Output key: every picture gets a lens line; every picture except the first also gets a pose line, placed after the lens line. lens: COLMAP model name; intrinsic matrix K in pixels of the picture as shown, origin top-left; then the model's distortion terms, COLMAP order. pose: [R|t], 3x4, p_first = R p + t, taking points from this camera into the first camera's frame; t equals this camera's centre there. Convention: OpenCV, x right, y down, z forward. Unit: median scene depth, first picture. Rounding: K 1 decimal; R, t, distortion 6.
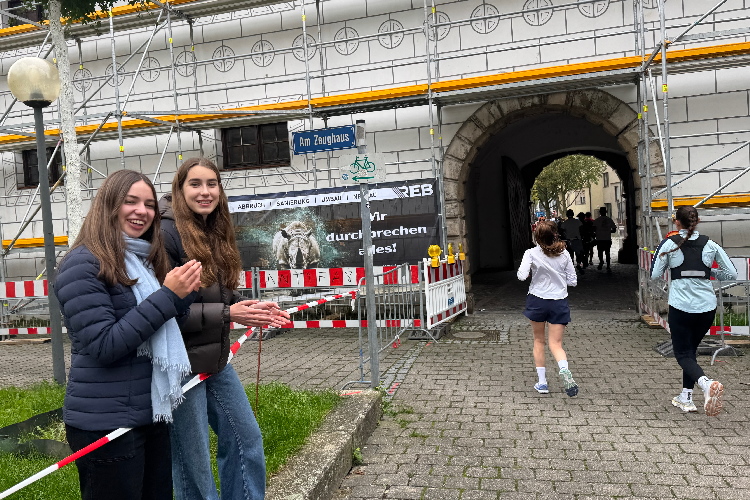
lens RADIAL K [[662.8, 0, 375.0], [0, 662.8, 250.0], [0, 0, 1]] dist [0.090838, -0.007881]
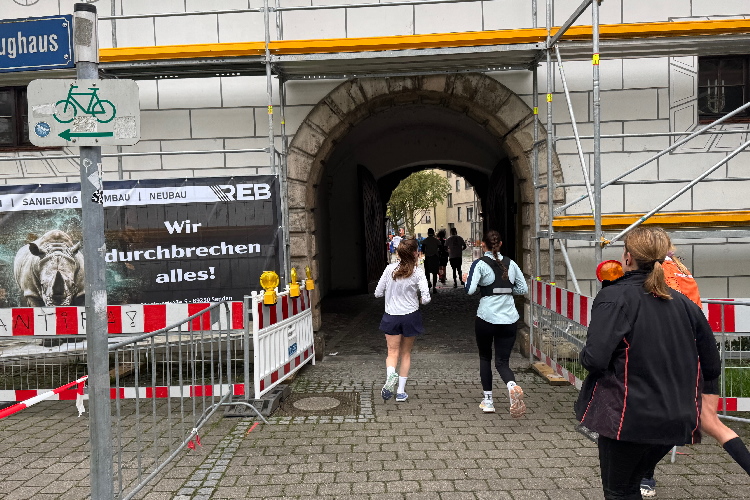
lens RADIAL K [[662.8, 0, 375.0], [0, 662.8, 250.0], [0, 0, 1]] dist [0.090838, -0.007881]
pose [[0.974232, 0.023401, 0.224331, 0.037940], [-0.018382, 0.999532, -0.024436, -0.013410], [-0.224798, 0.019682, 0.974207, 0.284098]]
